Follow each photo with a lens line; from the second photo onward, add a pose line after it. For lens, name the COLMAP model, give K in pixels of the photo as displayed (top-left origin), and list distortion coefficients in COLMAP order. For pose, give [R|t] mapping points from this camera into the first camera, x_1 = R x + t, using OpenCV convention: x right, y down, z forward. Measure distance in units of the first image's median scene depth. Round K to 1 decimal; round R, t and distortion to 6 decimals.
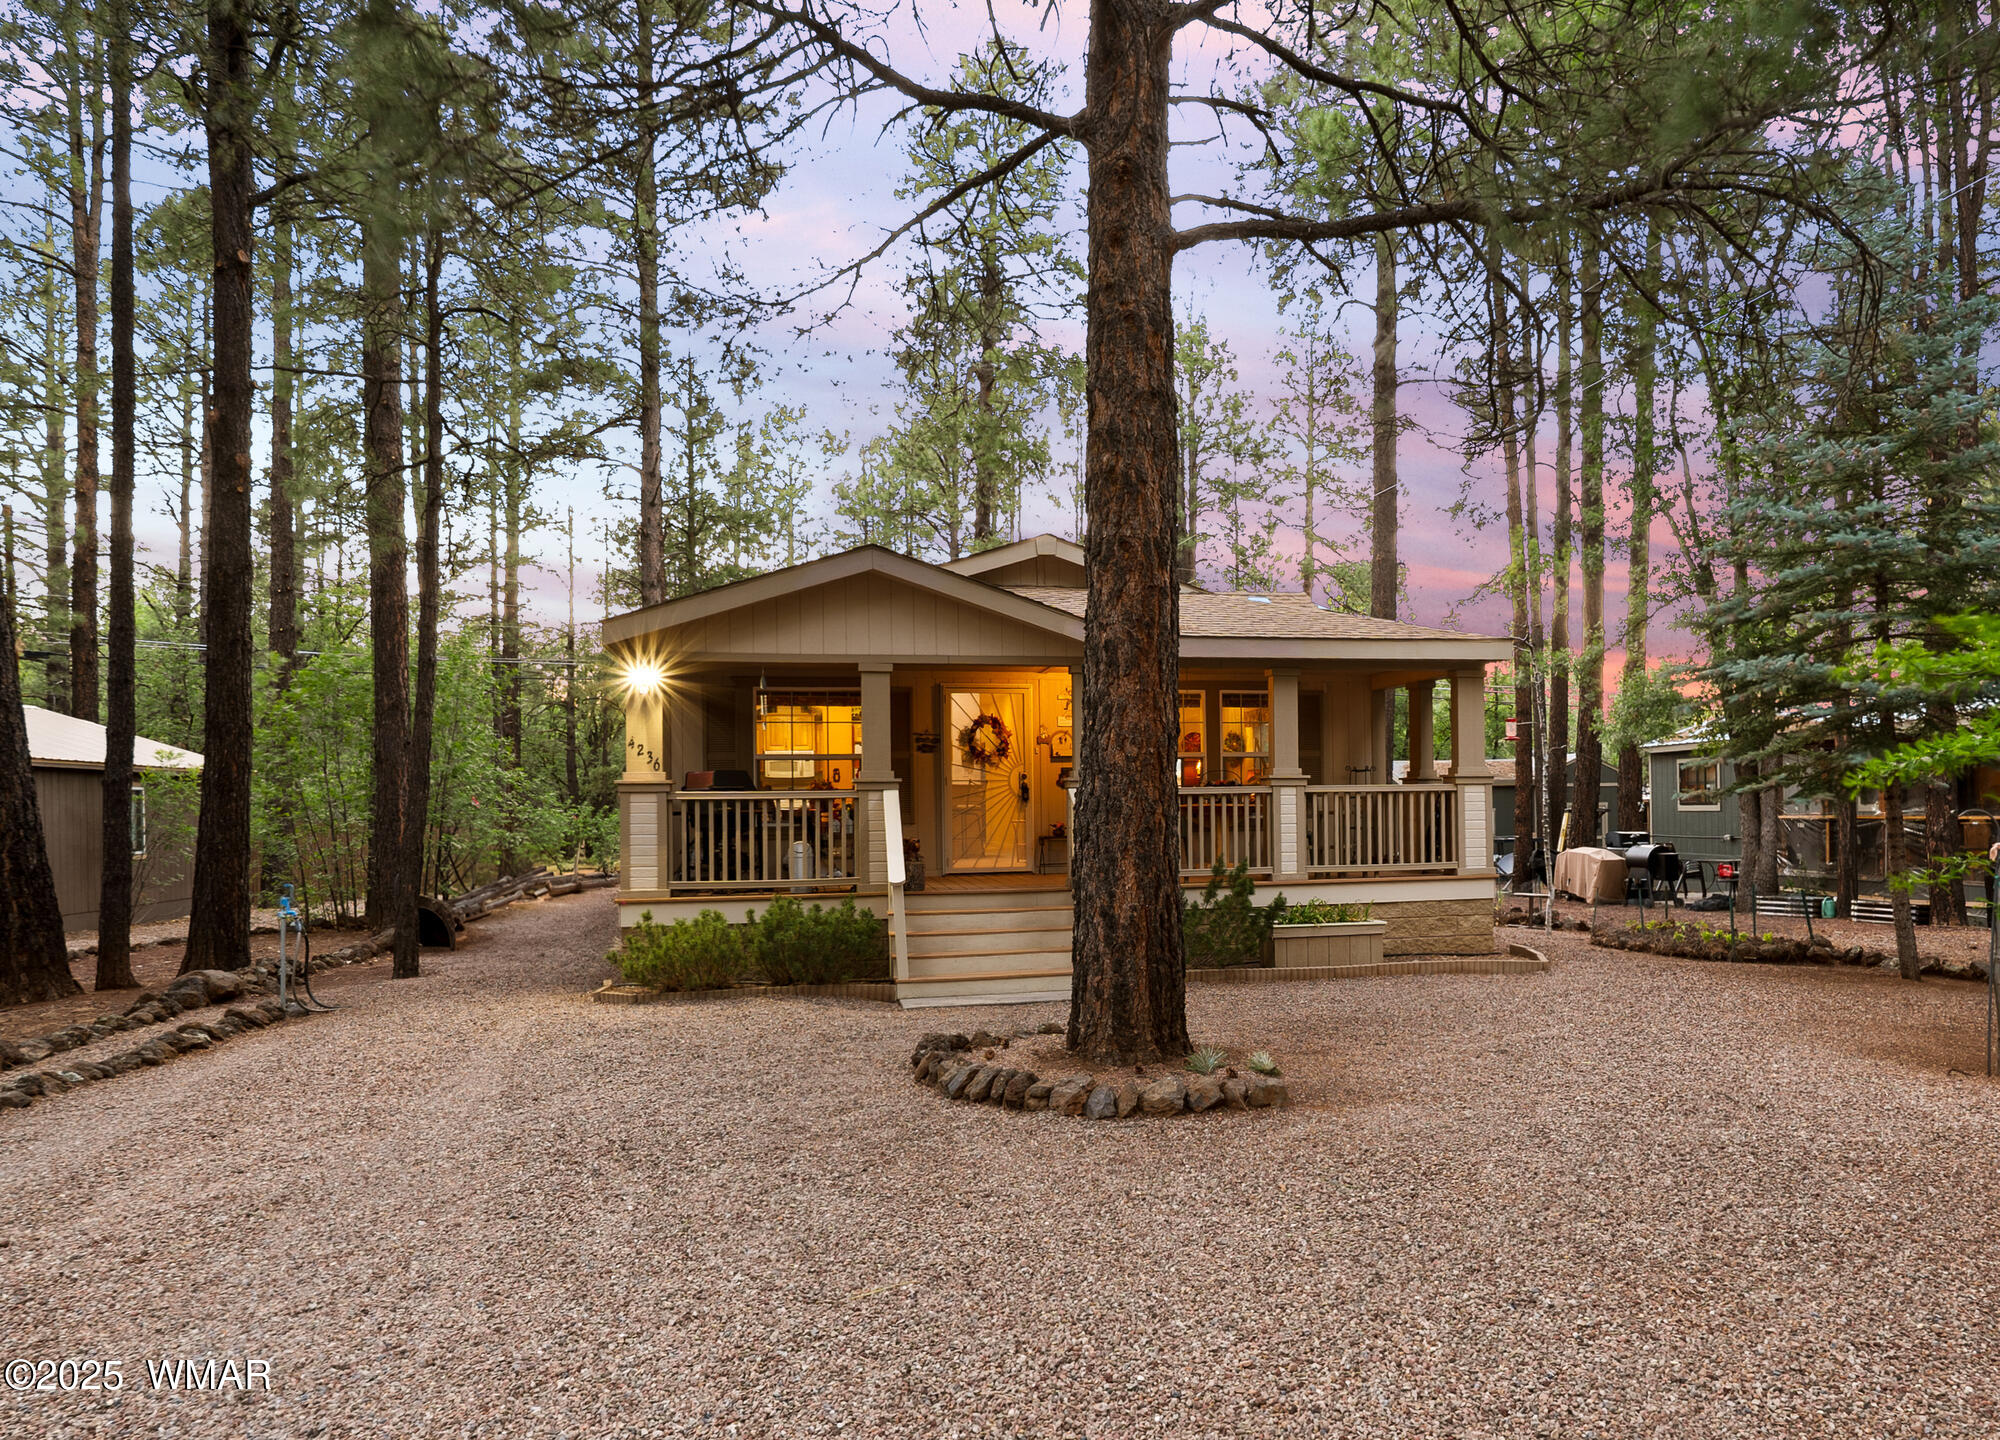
lens RADIAL K [[1315.3, 0, 1124.0], [0, 1315.3, 805.4], [0, 0, 1]] dist [-0.000522, -0.012213]
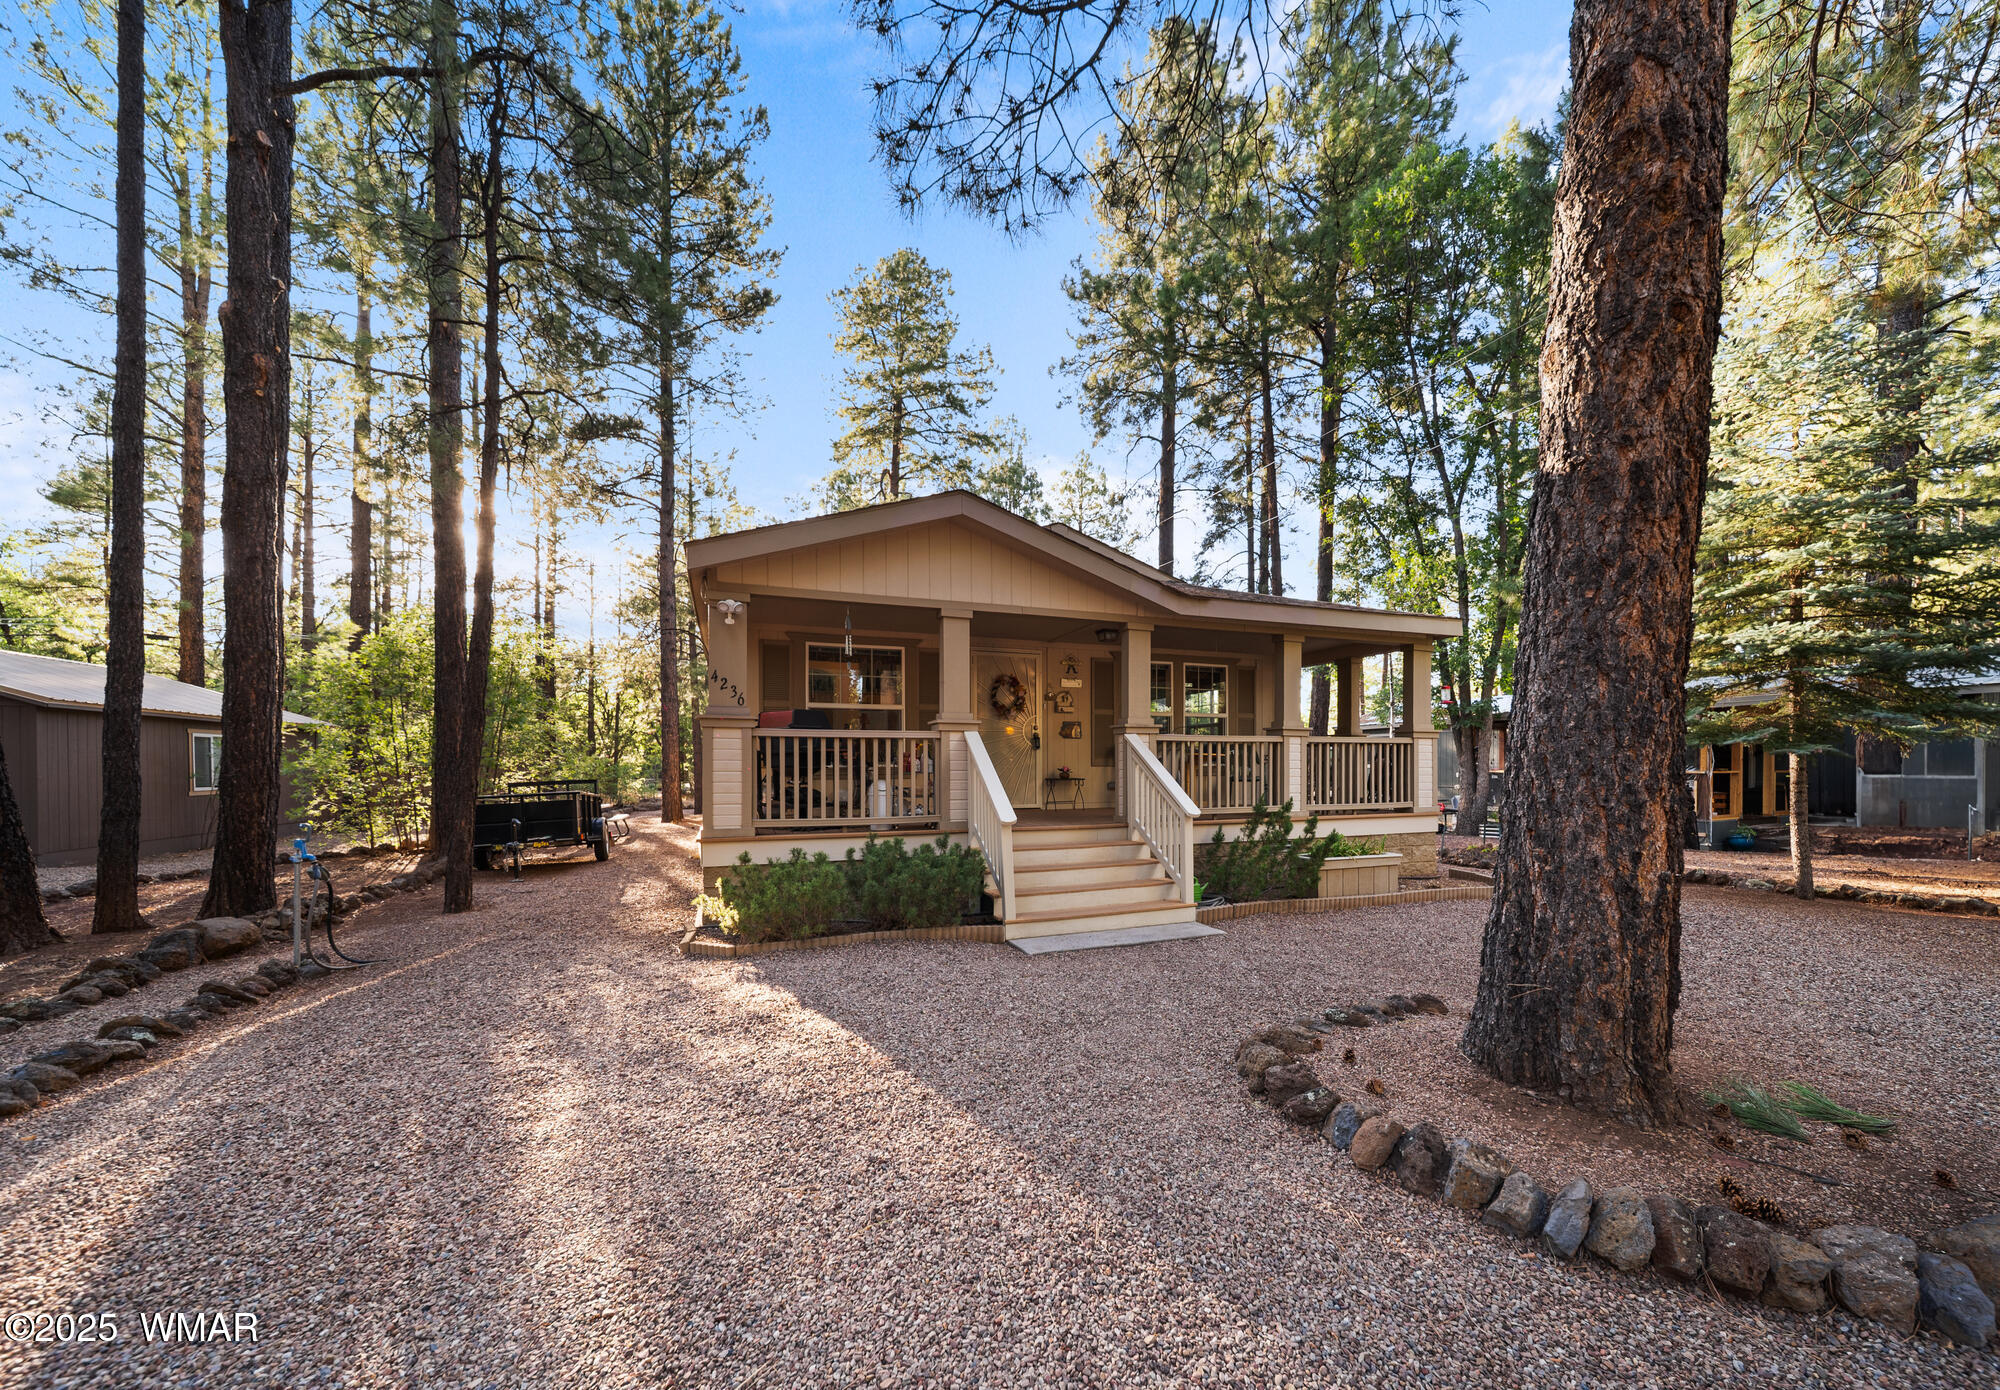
lens RADIAL K [[756.4, 0, 1035.2], [0, 756.4, 766.0], [0, 0, 1]] dist [-0.000015, -0.001132]
pose [[0.990196, 0.010688, 0.139273, -0.193823], [-0.010748, 0.999942, -0.000323, 0.014420], [-0.139268, -0.001177, 0.990254, 0.370681]]
